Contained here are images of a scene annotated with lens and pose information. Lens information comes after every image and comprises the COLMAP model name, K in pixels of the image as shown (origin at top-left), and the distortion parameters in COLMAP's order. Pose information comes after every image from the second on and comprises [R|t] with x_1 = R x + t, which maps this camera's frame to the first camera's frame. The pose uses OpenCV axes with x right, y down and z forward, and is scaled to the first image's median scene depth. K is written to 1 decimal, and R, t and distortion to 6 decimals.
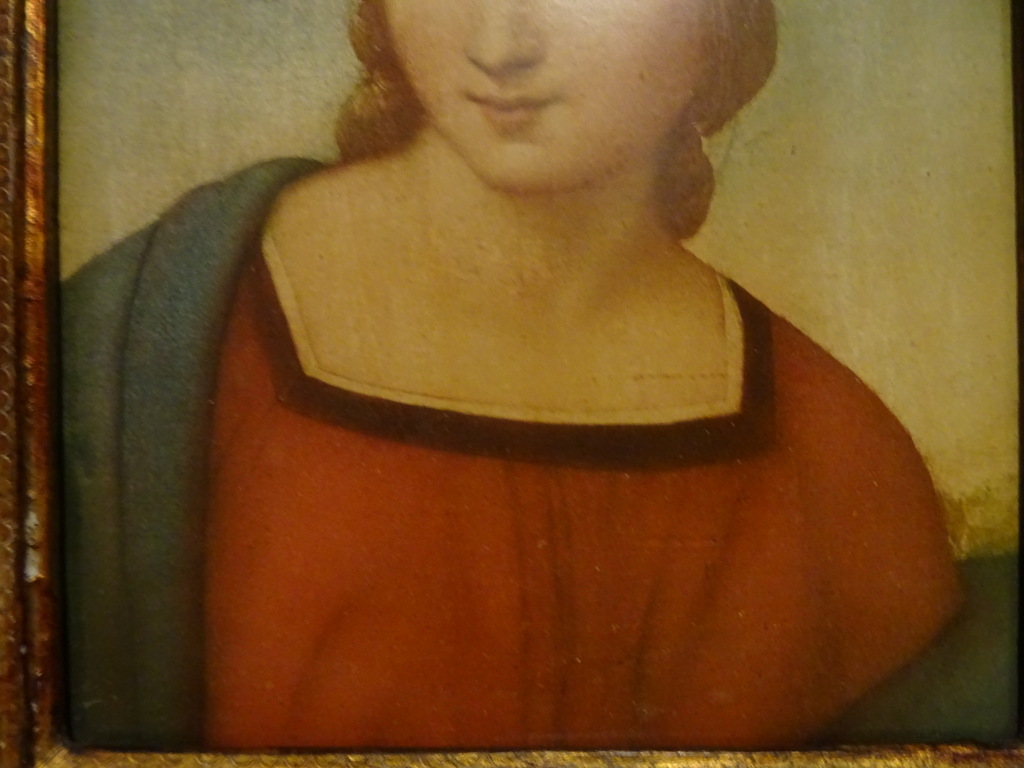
lens RADIAL K [[748.8, 0, 507.9], [0, 748.8, 382.6], [0, 0, 1]] dist [0.008398, -0.015287]
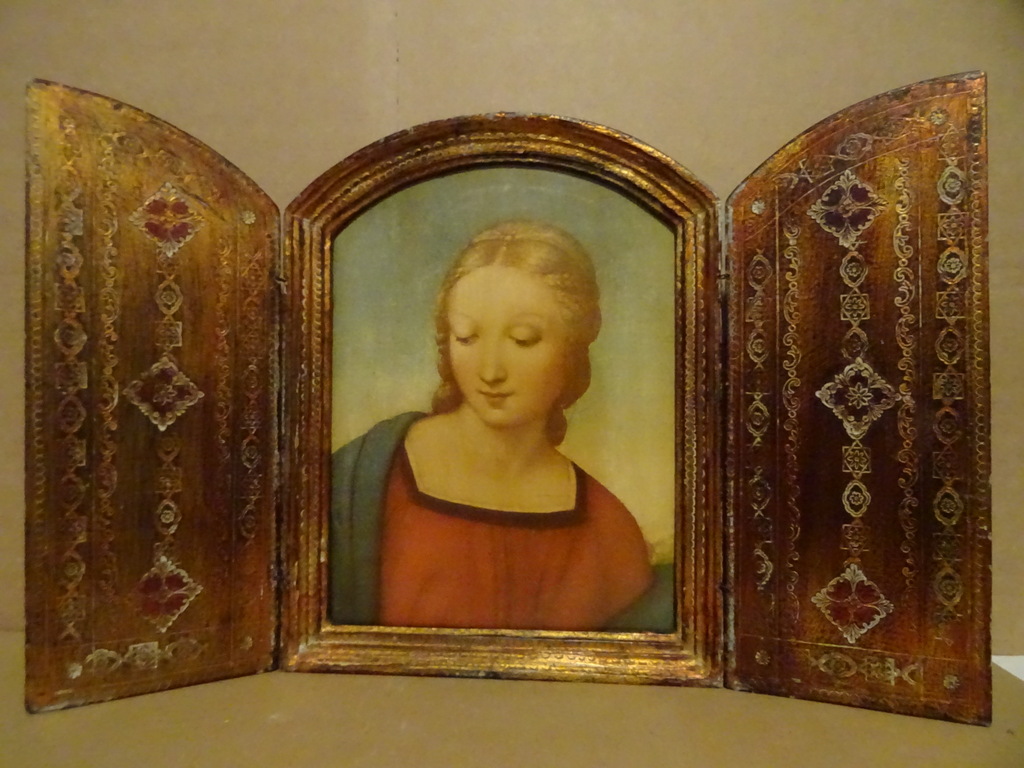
lens RADIAL K [[748.8, 0, 516.3], [0, 748.8, 377.1], [0, 0, 1]] dist [0.008398, -0.015287]
pose [[0.998587, 0.018580, -0.049787, 0.220438], [-0.019568, 0.999620, -0.019414, -0.386782], [0.049407, 0.020360, 0.998571, -1.768147]]
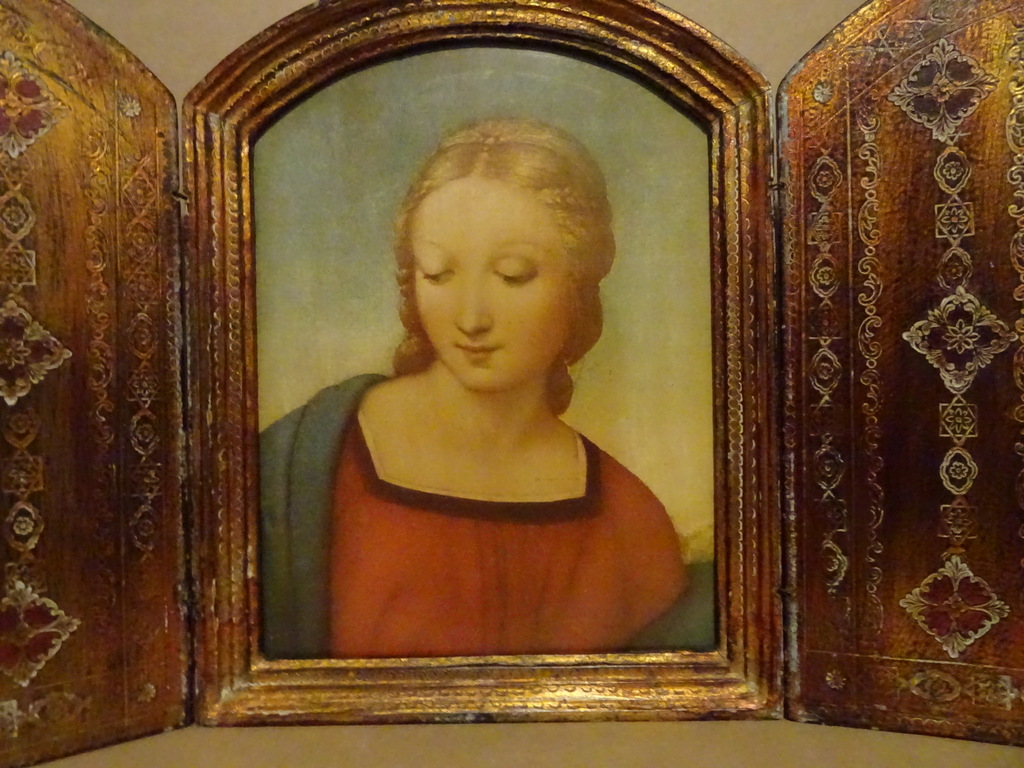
lens RADIAL K [[748.8, 0, 519.5], [0, 748.8, 381.7], [0, 0, 1]] dist [0.008398, -0.015287]
pose [[0.999613, -0.001402, 0.027772, 0.064474], [0.001220, 0.999978, 0.006573, -0.296000], [-0.027781, -0.006536, 0.999593, -1.105284]]
